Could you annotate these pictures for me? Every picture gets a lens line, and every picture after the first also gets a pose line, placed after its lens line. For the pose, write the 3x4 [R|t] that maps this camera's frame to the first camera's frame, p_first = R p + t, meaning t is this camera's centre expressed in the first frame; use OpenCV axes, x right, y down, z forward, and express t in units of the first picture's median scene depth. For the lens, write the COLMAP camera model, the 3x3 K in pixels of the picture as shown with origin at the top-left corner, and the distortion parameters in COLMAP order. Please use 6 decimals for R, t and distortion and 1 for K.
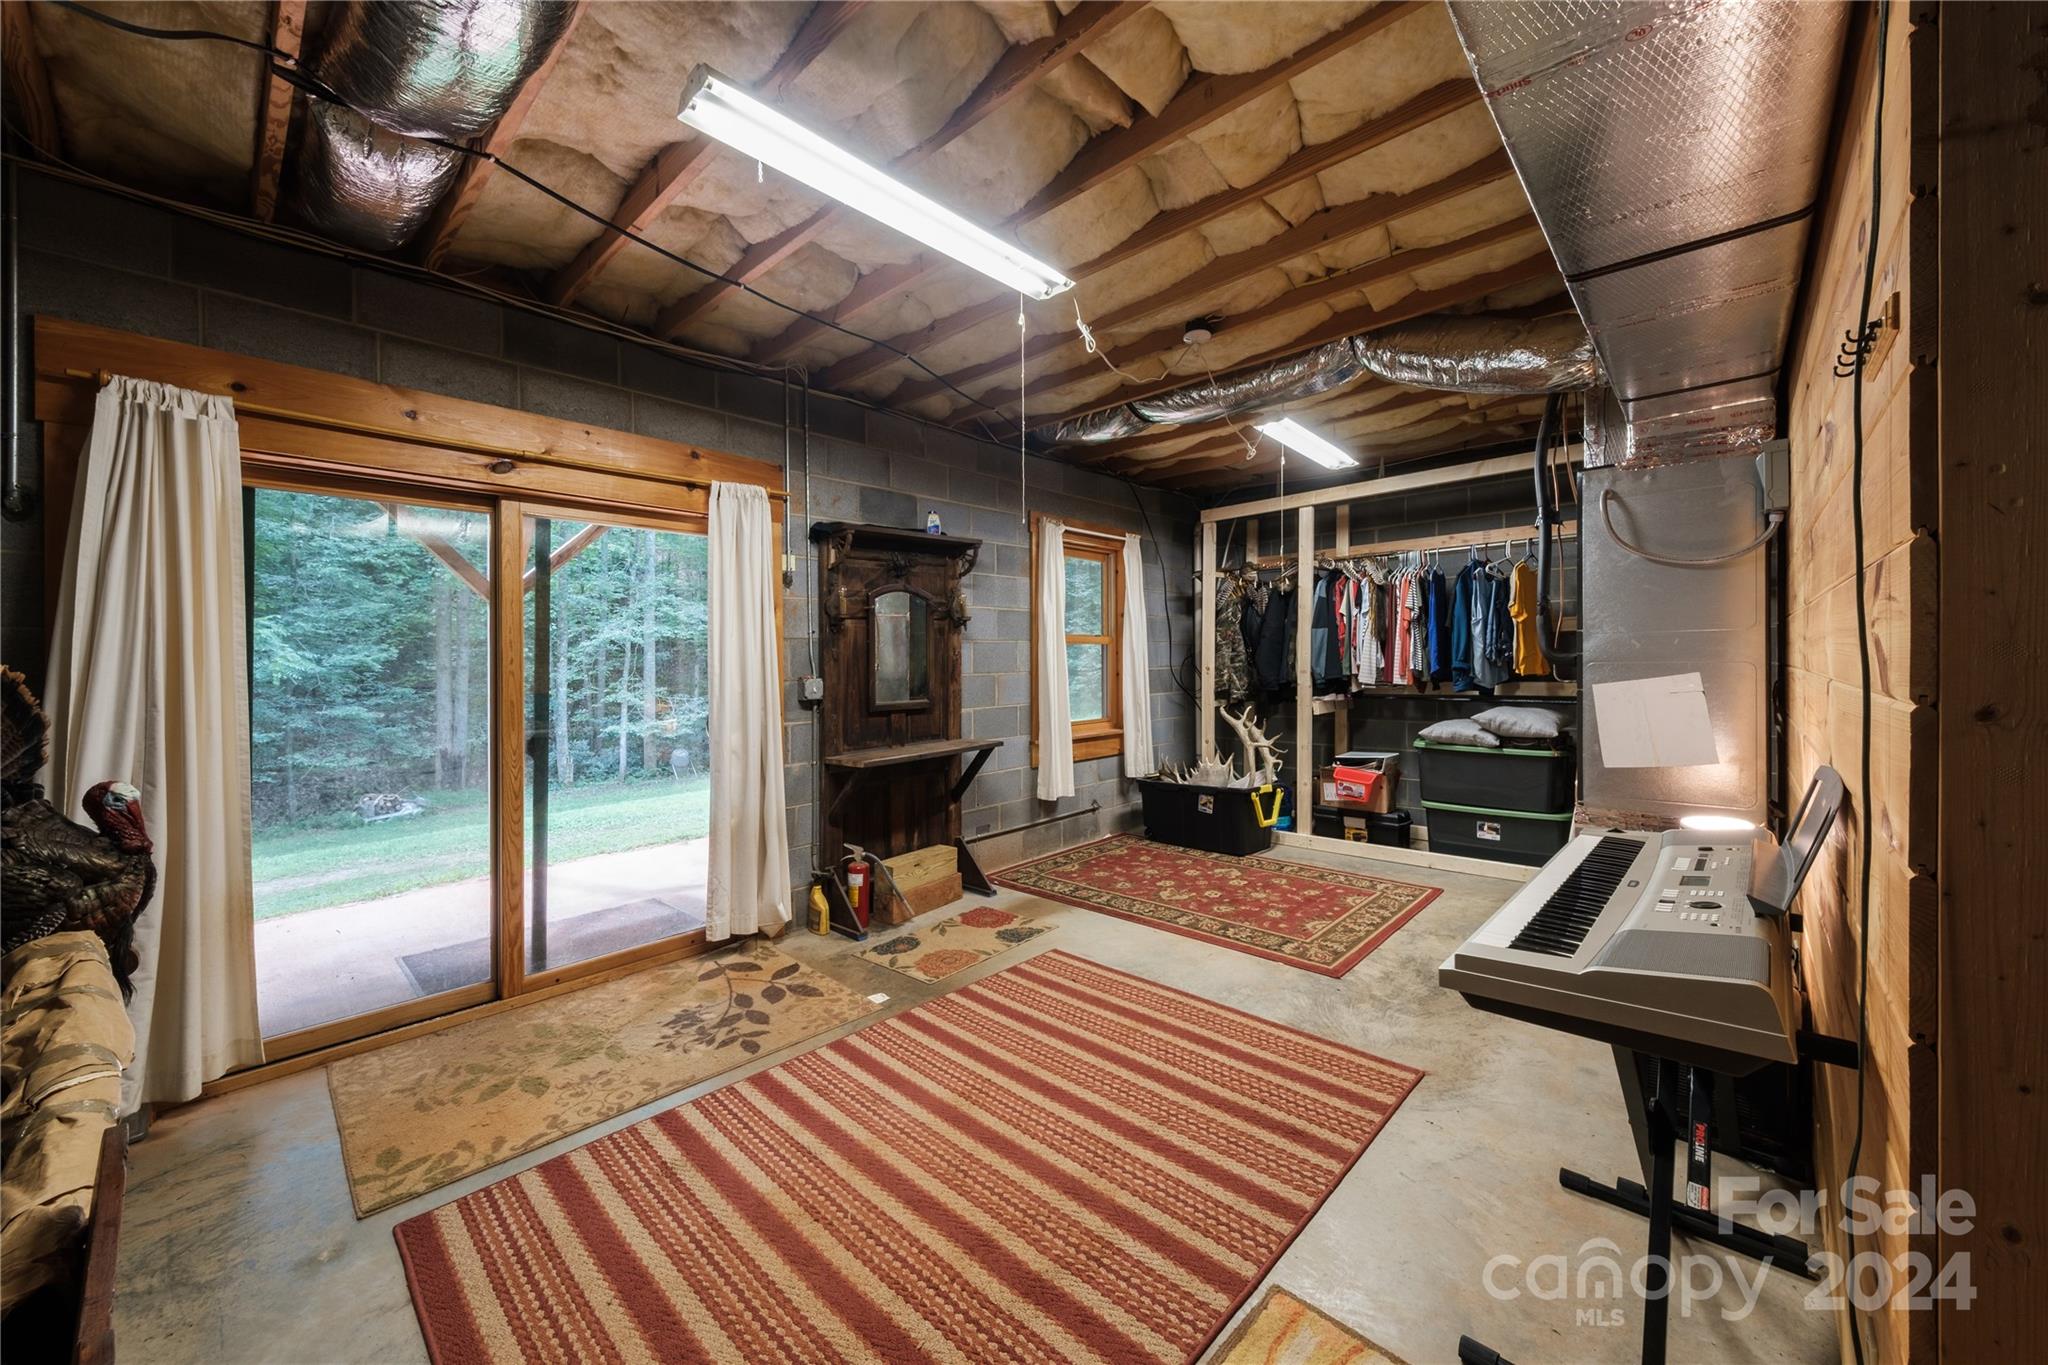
lens RADIAL K [[758.1, 0, 1022.4], [0, 758.1, 648.8], [0, 0, 1]] dist [0.000184, -0.000079]
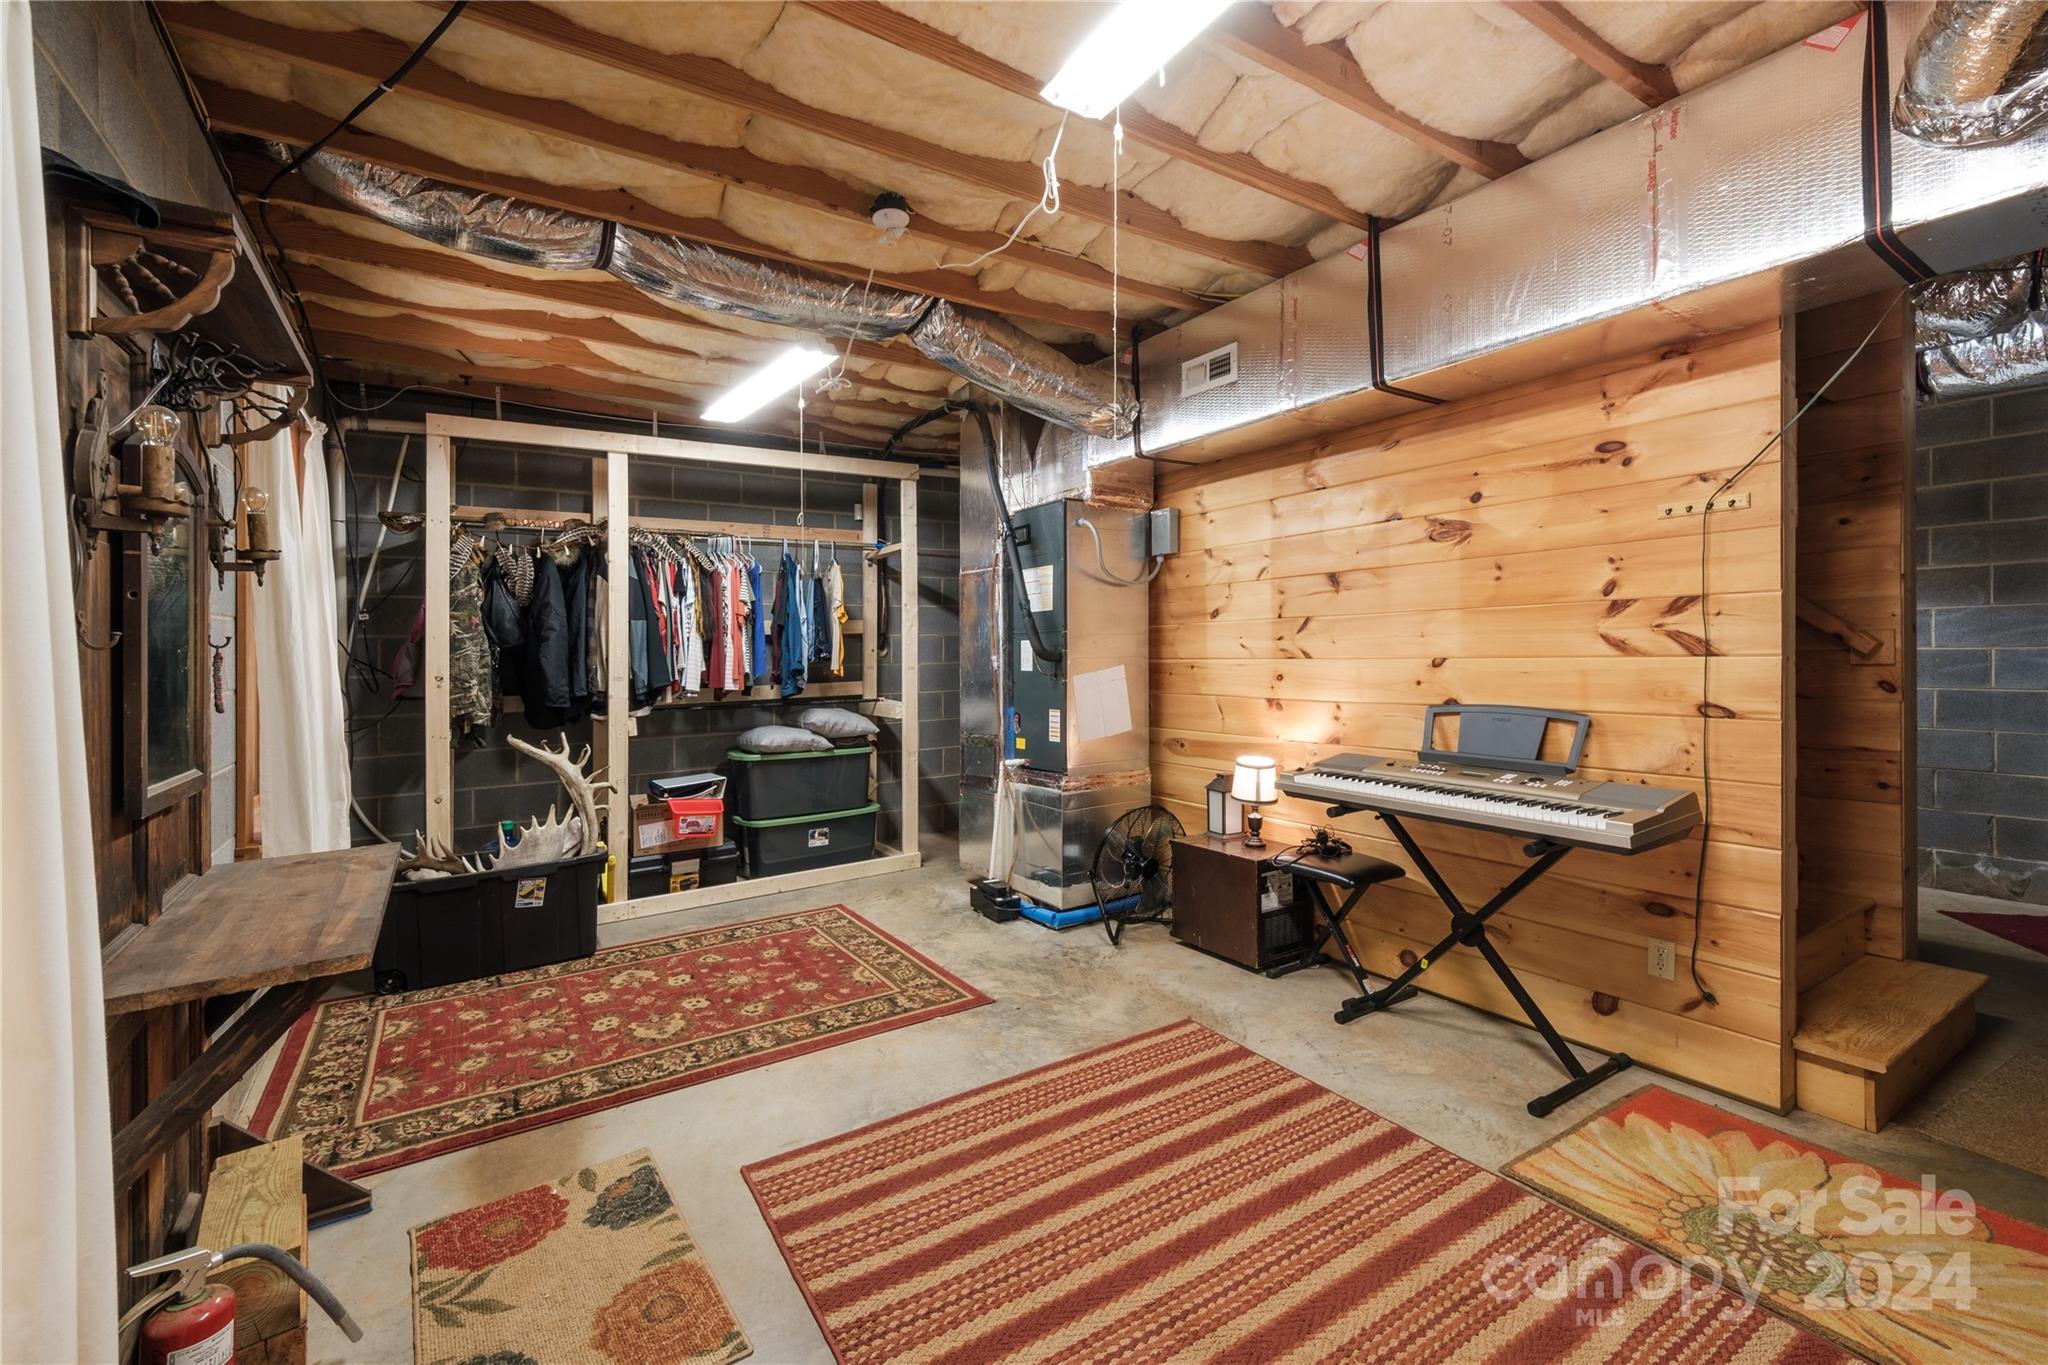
lens RADIAL K [[871.9, 0, 1030.4], [0, 871.9, 660.9], [0, 0, 1]] dist [0.042952, -0.026113]
pose [[0.235333, -0.002137, 0.971912, -0.468080], [-0.000335, 0.999997, 0.002280, 0.014386], [-0.971915, -0.000862, 0.235332, 0.545273]]
